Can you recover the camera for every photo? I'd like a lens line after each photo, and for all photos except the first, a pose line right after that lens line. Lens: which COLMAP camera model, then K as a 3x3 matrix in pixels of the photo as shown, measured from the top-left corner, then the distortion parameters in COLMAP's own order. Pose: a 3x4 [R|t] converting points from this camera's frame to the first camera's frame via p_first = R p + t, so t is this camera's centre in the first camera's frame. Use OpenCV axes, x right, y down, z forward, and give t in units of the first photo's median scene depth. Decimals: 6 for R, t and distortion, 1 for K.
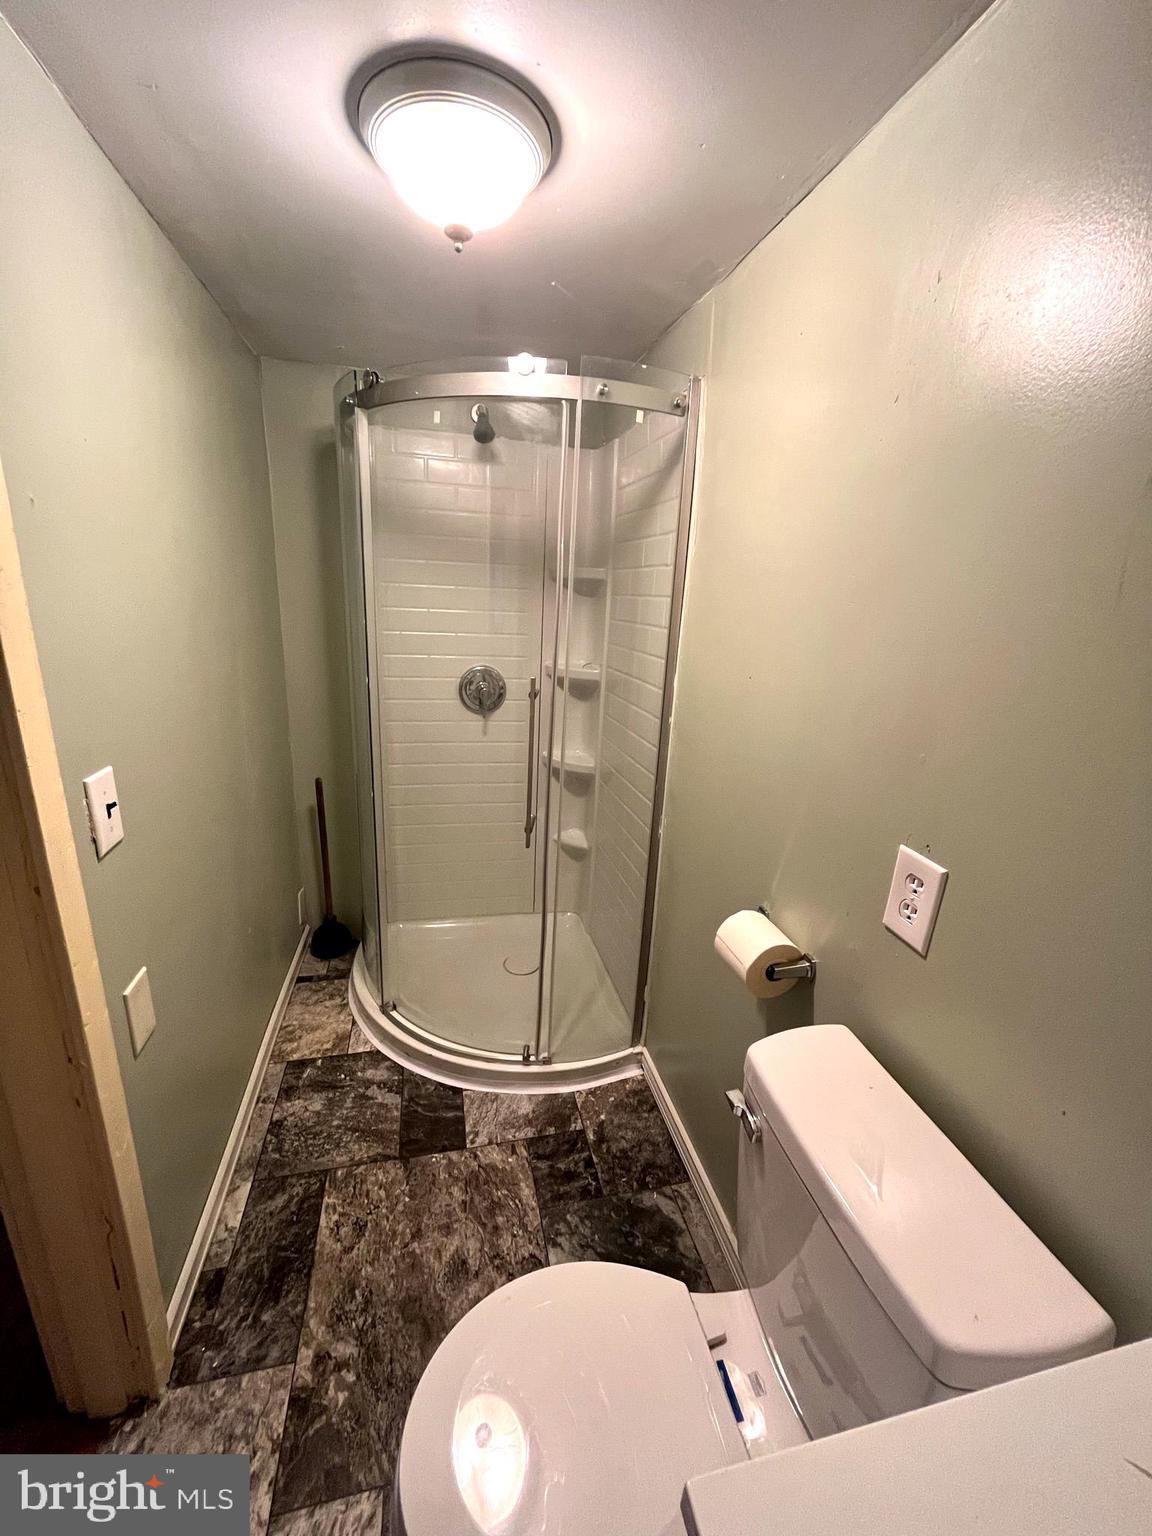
lens RADIAL K [[618.1, 0, 577.8], [0, 618.1, 770.1], [0, 0, 1]] dist [-0.004414, 0.001004]
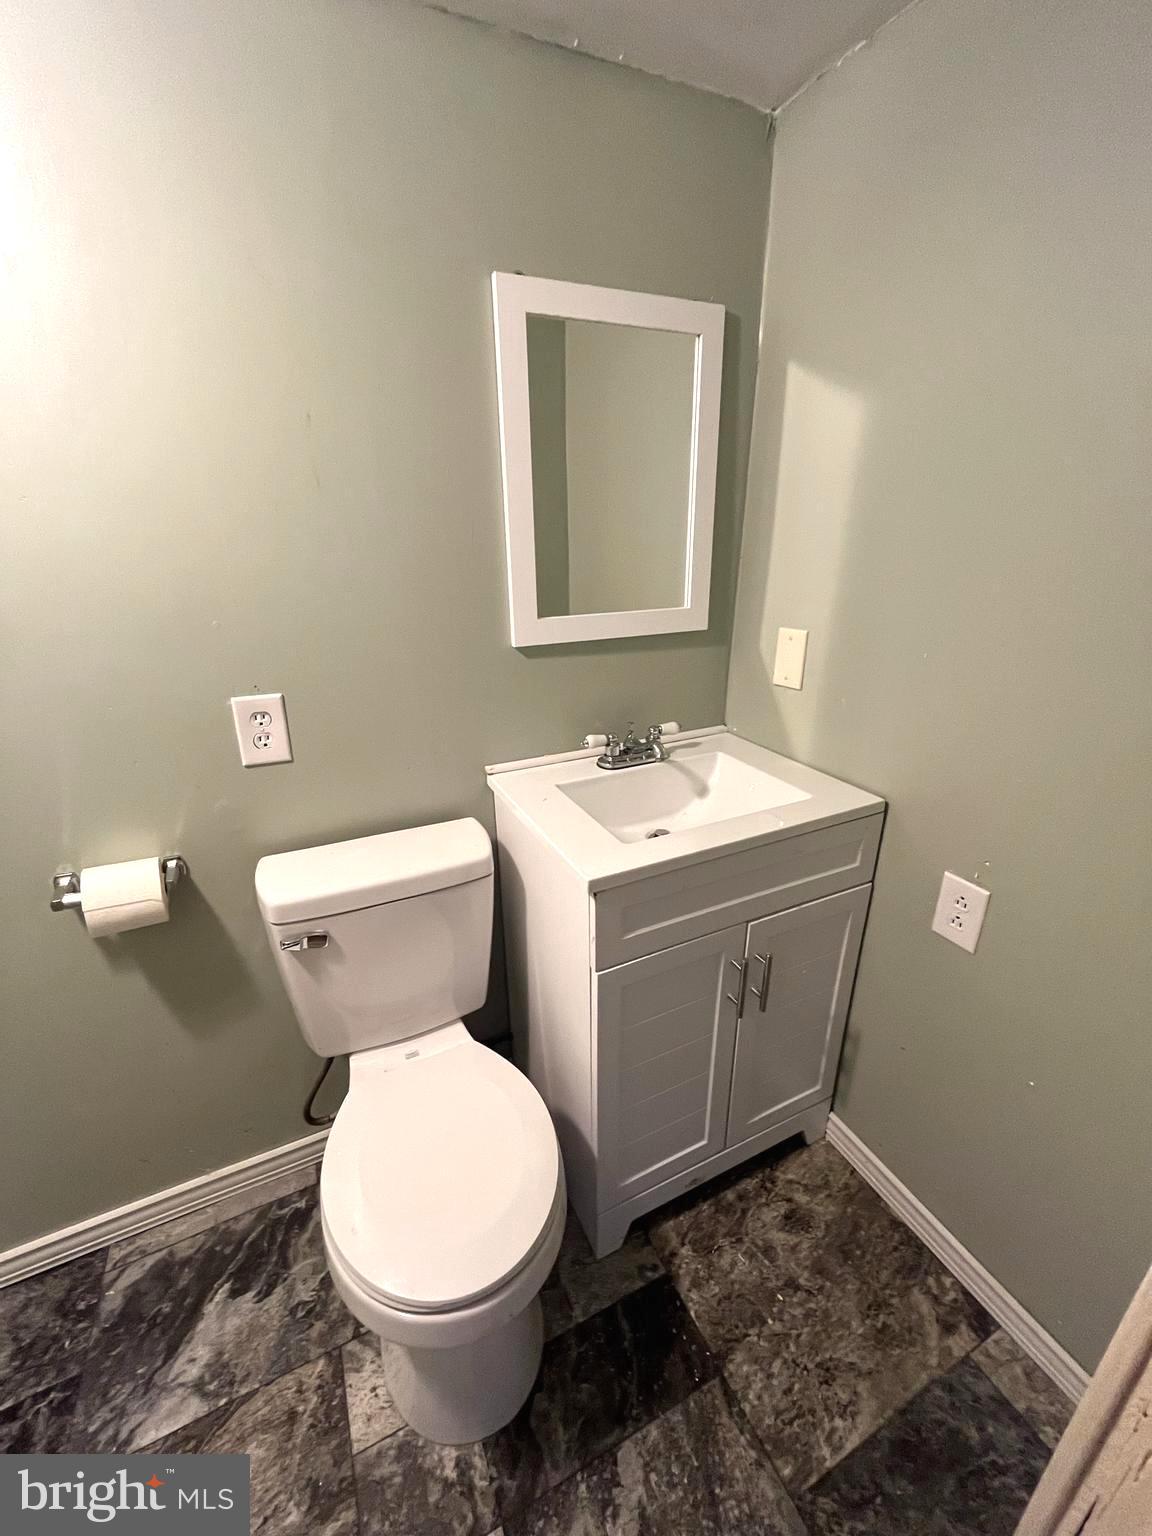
lens RADIAL K [[618.1, 0, 577.2], [0, 618.1, 770.1], [0, 0, 1]] dist [-0.004414, 0.001004]
pose [[-0.220564, -0.396613, 0.891095, -0.446505], [0.275300, 0.851133, 0.446969, -0.067083], [-0.935714, 0.343904, -0.078542, 0.276826]]
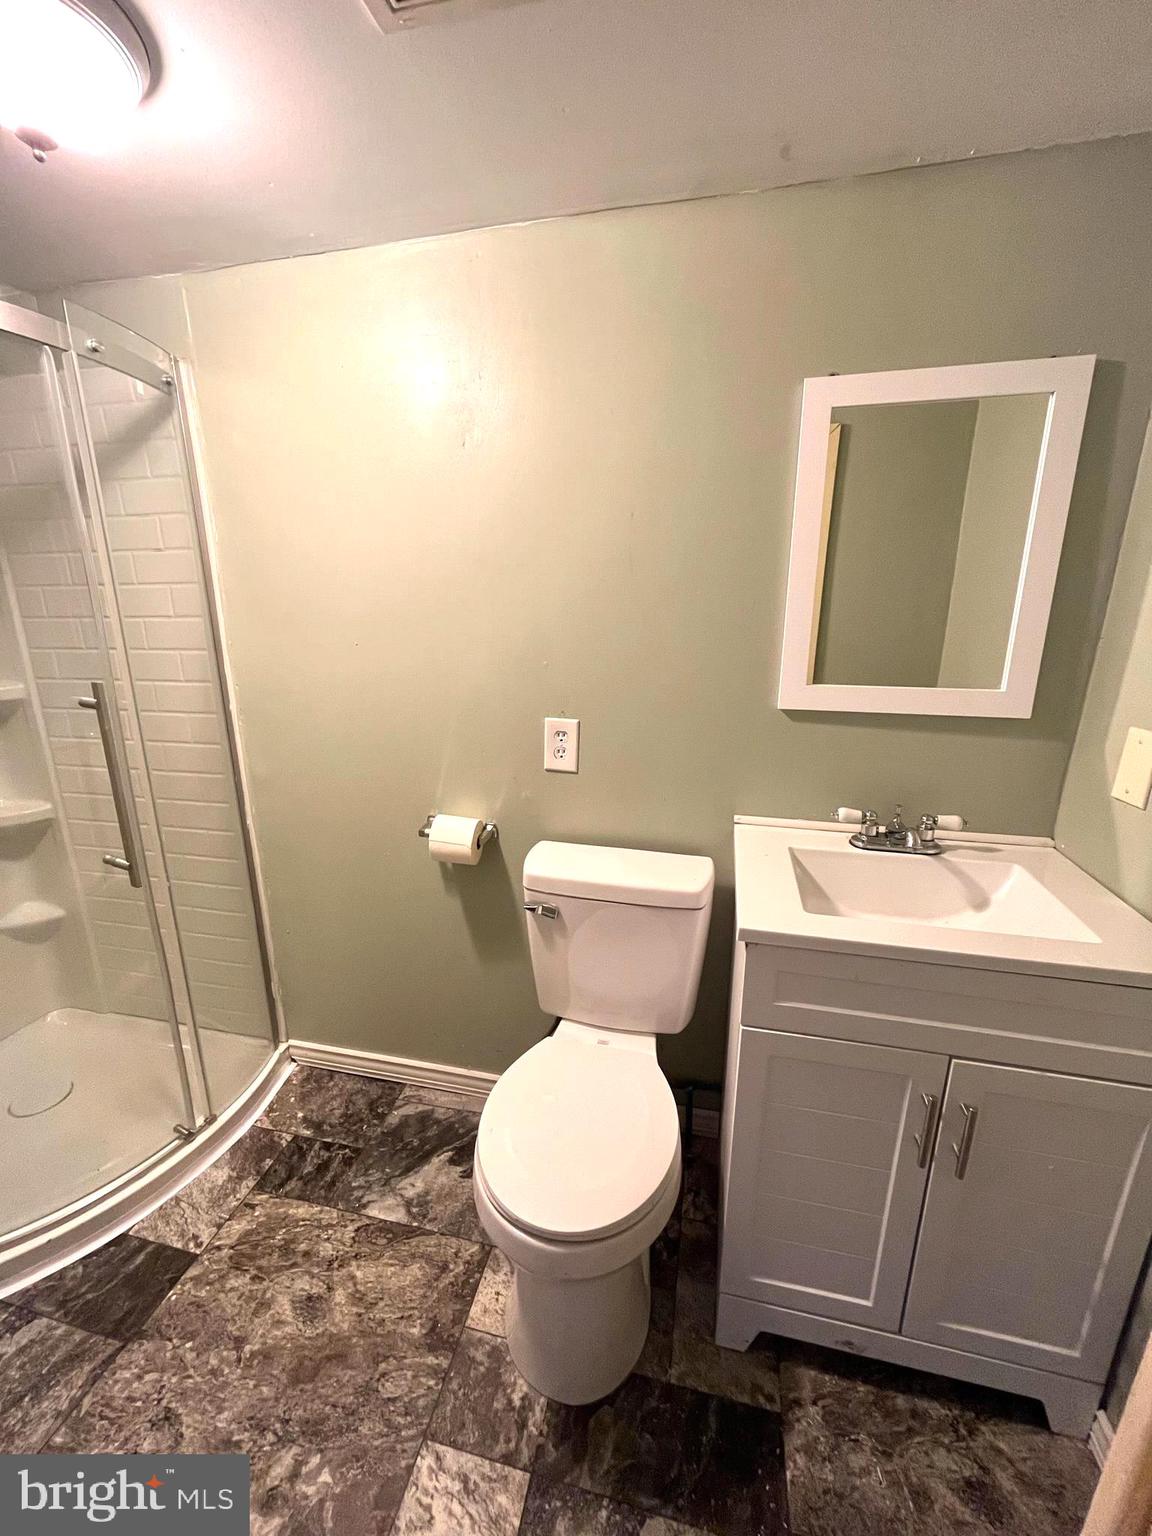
lens RADIAL K [[618.1, 0, 576.5], [0, 618.1, 771.2], [0, 0, 1]] dist [-0.004414, 0.001004]
pose [[0.442113, -0.283856, 0.850859, -0.515245], [0.272526, 0.946269, 0.174079, -0.007126], [-0.854556, 0.154918, 0.495716, 0.062120]]
